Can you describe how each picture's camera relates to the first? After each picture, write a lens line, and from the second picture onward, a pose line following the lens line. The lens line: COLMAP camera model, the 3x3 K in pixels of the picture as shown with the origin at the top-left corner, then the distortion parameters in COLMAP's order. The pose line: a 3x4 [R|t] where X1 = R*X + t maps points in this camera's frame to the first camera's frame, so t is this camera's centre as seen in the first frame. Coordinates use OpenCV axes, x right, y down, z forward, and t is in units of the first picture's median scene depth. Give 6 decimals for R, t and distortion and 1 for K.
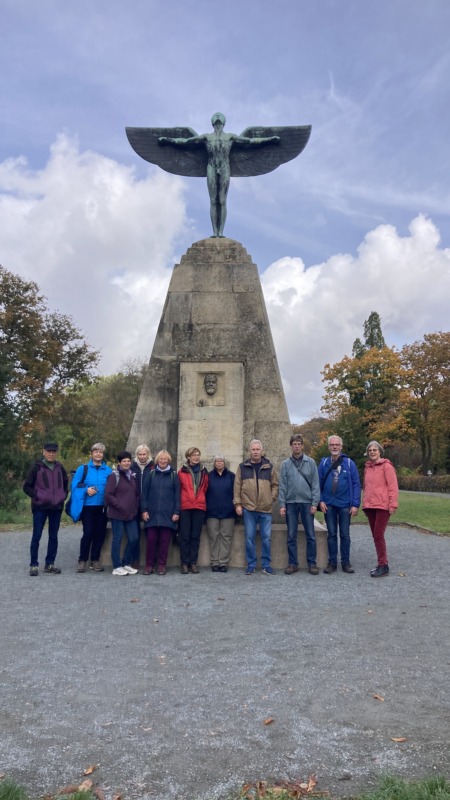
lens RADIAL K [[787.3, 0, 224.9], [0, 787.3, 400.7], [0, 0, 1]] dist [-0.012578, -0.014259]
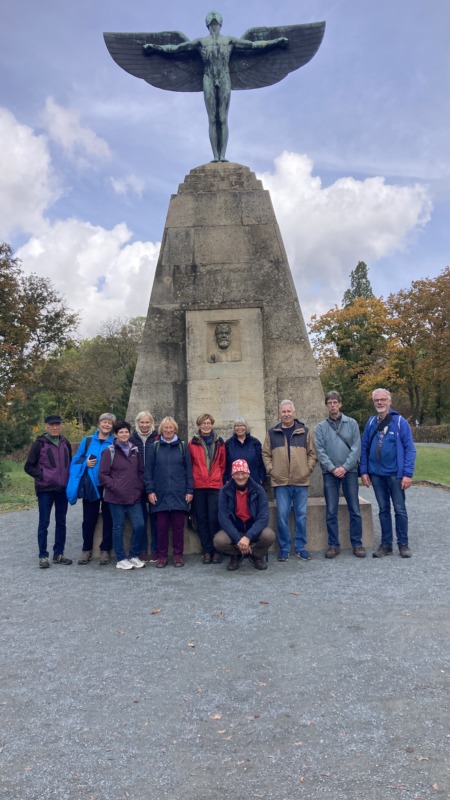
lens RADIAL K [[787.3, 0, 224.9], [0, 787.3, 400.7], [0, 0, 1]] dist [-0.012578, -0.014259]
pose [[0.998671, -0.046632, 0.021945, -0.035206], [0.045407, 0.997543, 0.053351, 0.003334], [-0.024379, -0.052284, 0.998335, 0.149307]]
